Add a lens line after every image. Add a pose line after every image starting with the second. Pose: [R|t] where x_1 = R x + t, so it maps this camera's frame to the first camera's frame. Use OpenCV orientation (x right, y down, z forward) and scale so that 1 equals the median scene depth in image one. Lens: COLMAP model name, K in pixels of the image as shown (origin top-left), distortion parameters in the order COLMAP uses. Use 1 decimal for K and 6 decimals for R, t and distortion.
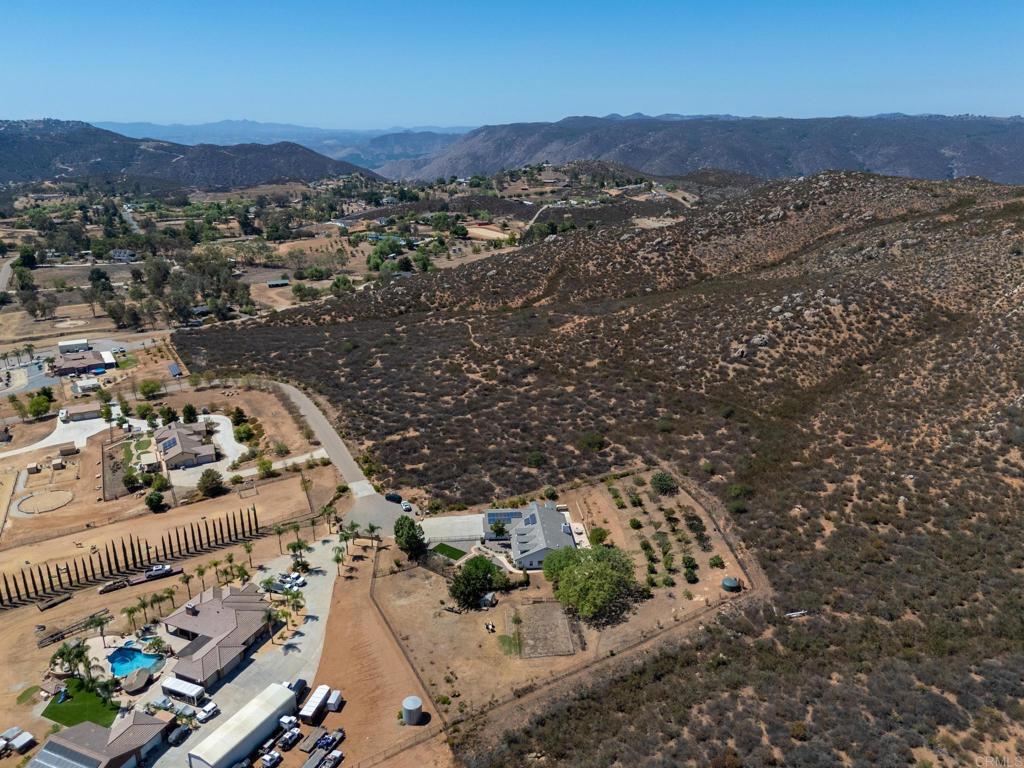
lens RADIAL K [[756.1, 0, 512.0], [0, 756.1, 384.0], [0, 0, 1]] dist [0.074295, -0.077242]
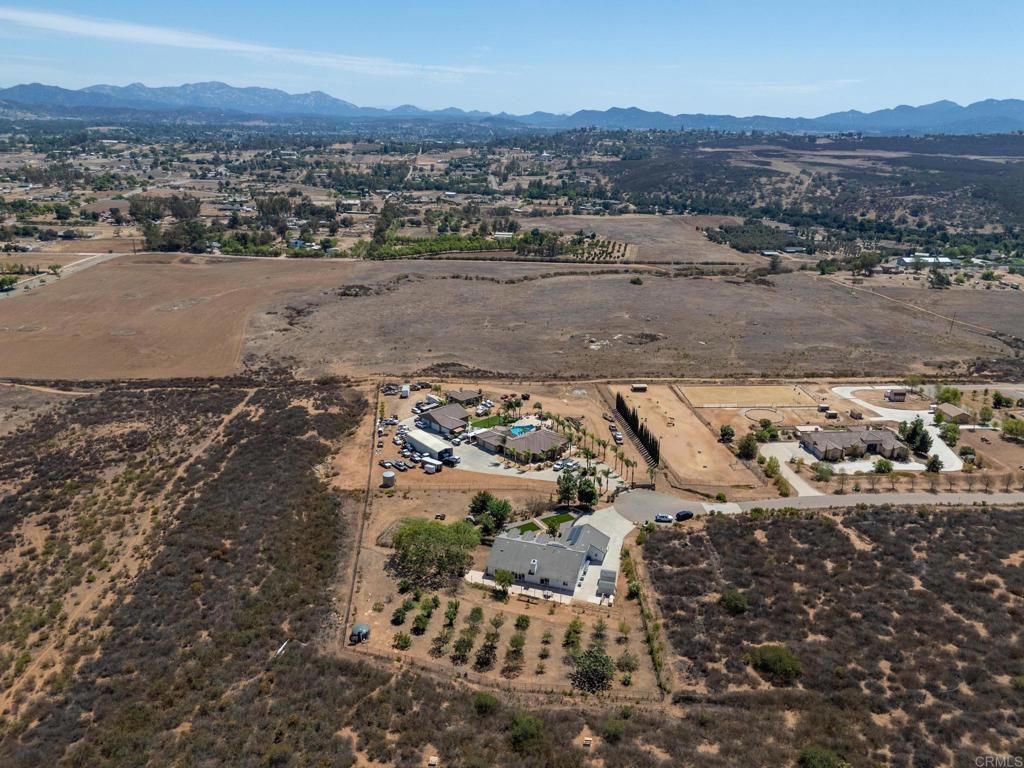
lens RADIAL K [[776.1, 0, 512.8], [0, 776.1, 333.9], [0, 0, 1]] dist [0.064124, -0.043647]
pose [[-0.381741, 0.239006, -0.892832, 0.838477], [-0.317702, 0.873196, 0.369587, -0.383066], [0.867951, 0.424741, -0.257402, 1.093190]]
